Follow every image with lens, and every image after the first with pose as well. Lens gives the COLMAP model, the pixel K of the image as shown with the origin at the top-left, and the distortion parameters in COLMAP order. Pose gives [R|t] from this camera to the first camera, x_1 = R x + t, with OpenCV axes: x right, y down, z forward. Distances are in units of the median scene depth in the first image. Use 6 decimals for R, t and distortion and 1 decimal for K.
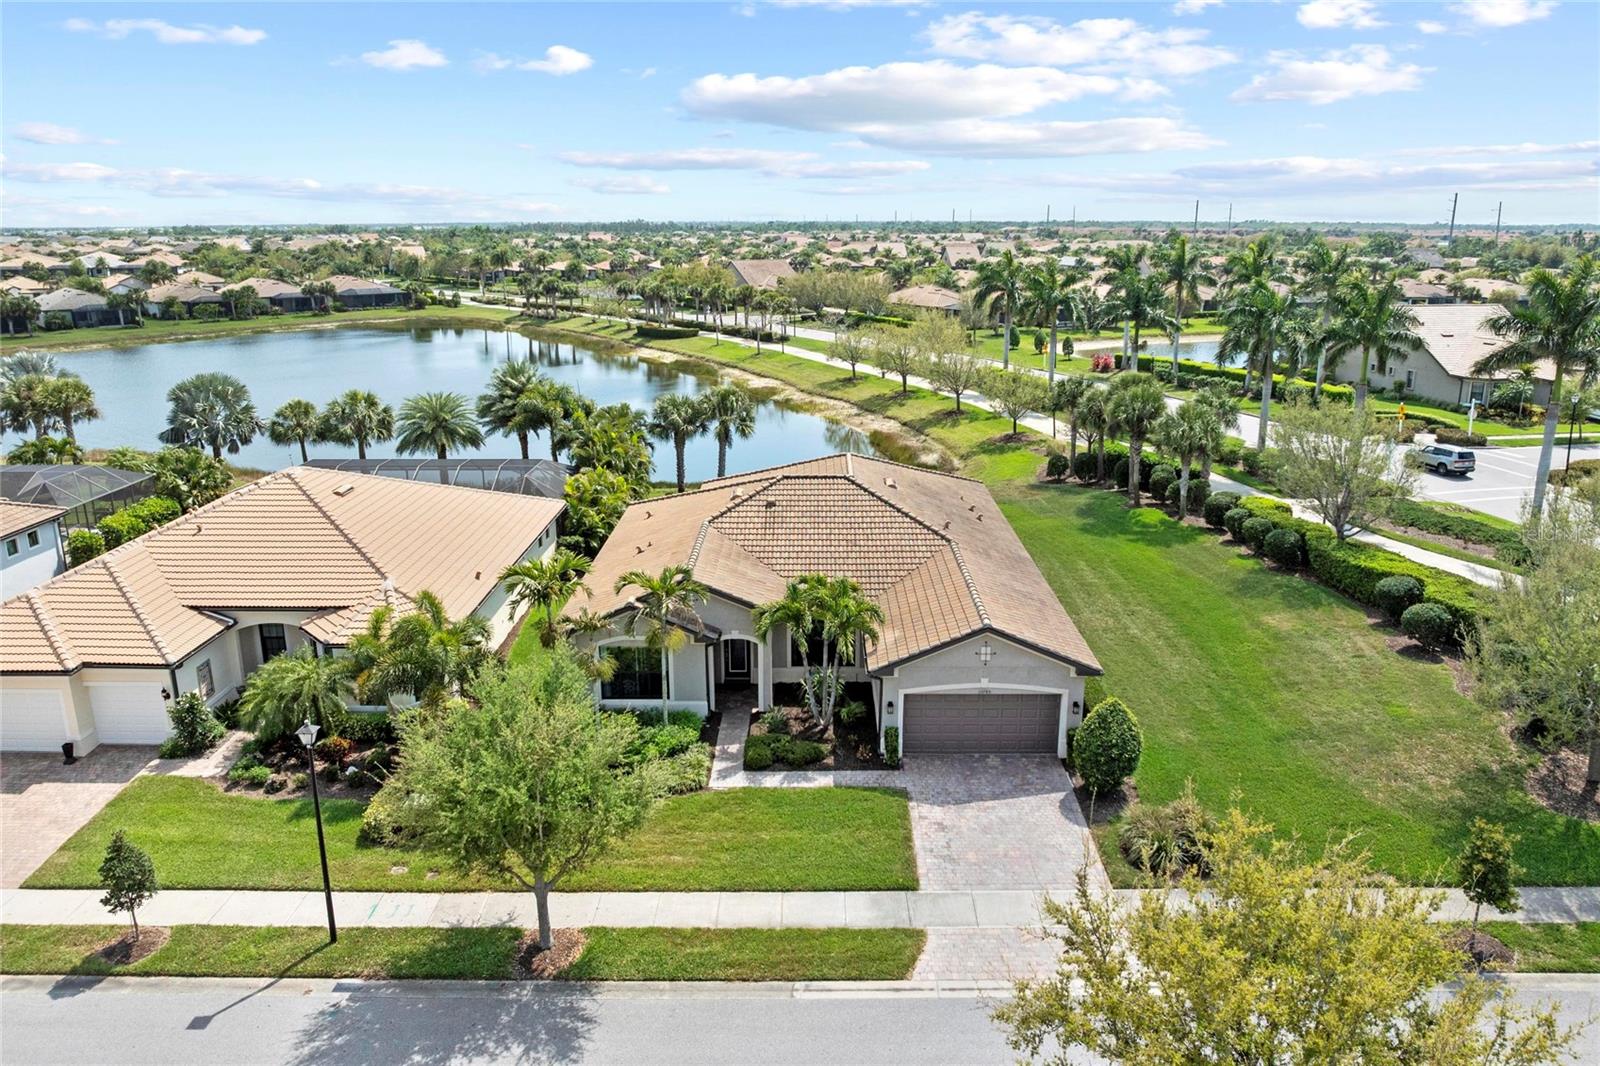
lens RADIAL K [[1125.2, 0, 800.0], [0, 1125.2, 533.0], [0, 0, 1]] dist [-0.000023, -0.059509]
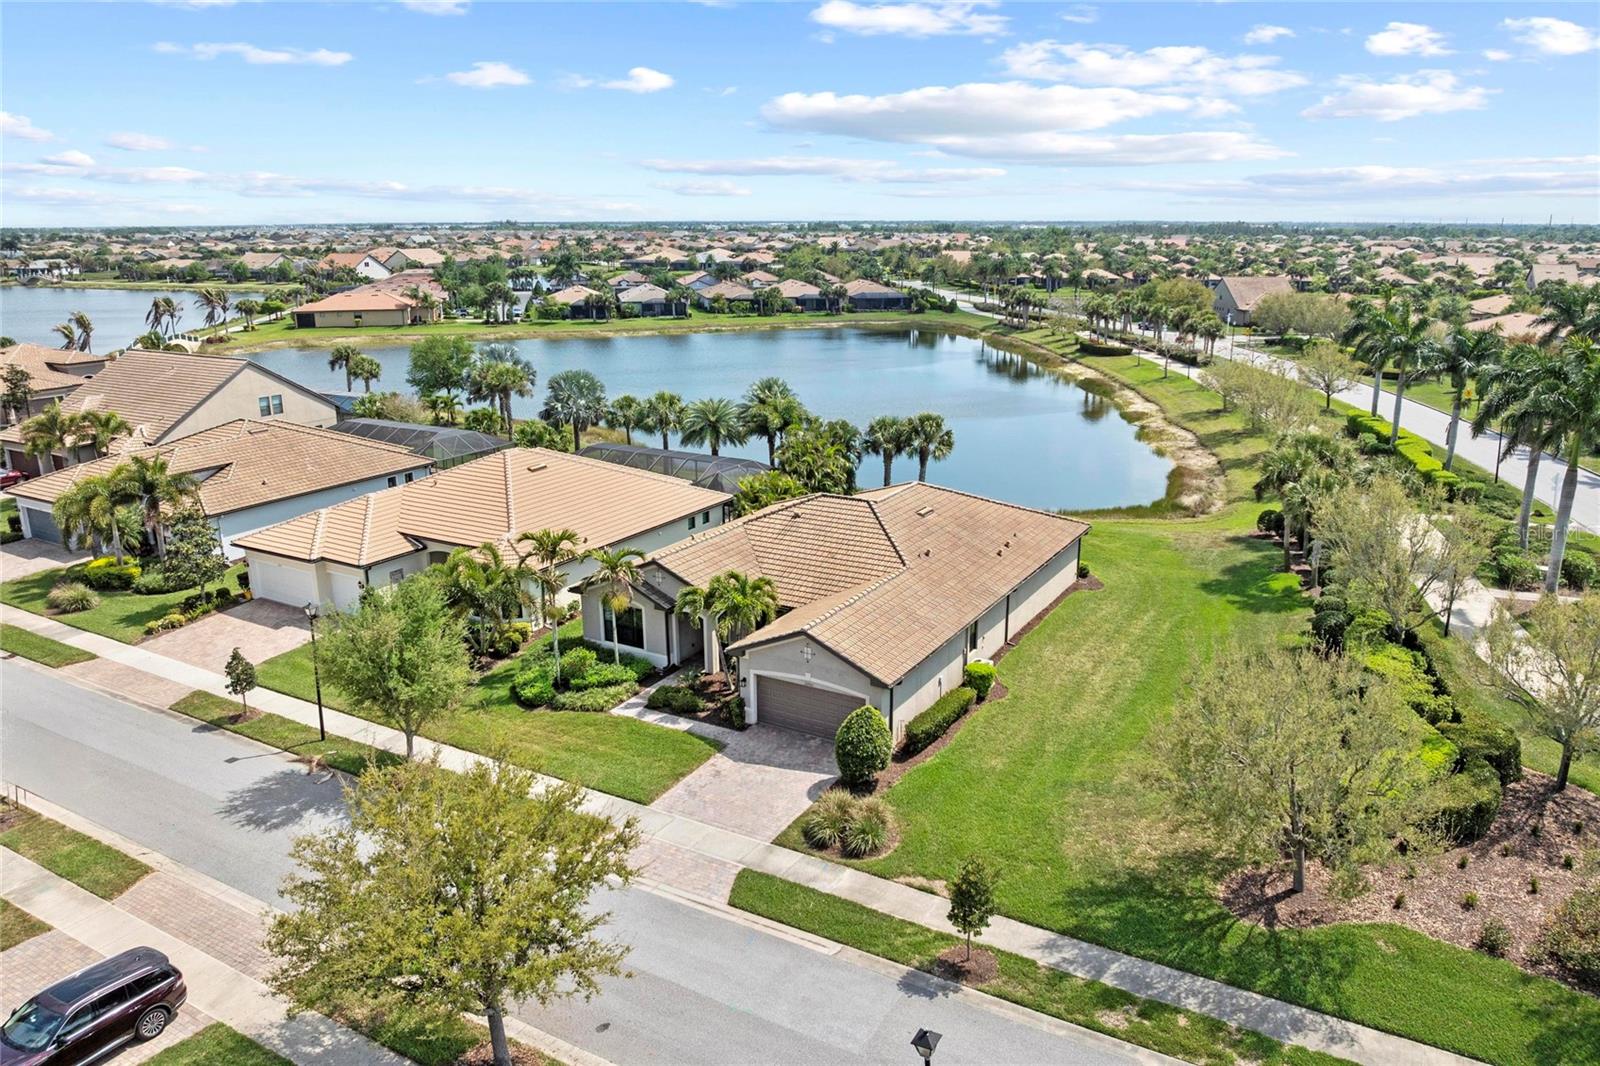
lens RADIAL K [[1134.9, 0, 800.0], [0, 1134.9, 533.0], [0, 0, 1]] dist [-0.034480, -0.002041]
pose [[0.869339, 0.131591, -0.476375, 0.716182], [-0.131180, 0.990765, 0.034292, -0.062856], [0.476488, 0.032679, 0.878573, -0.095984]]
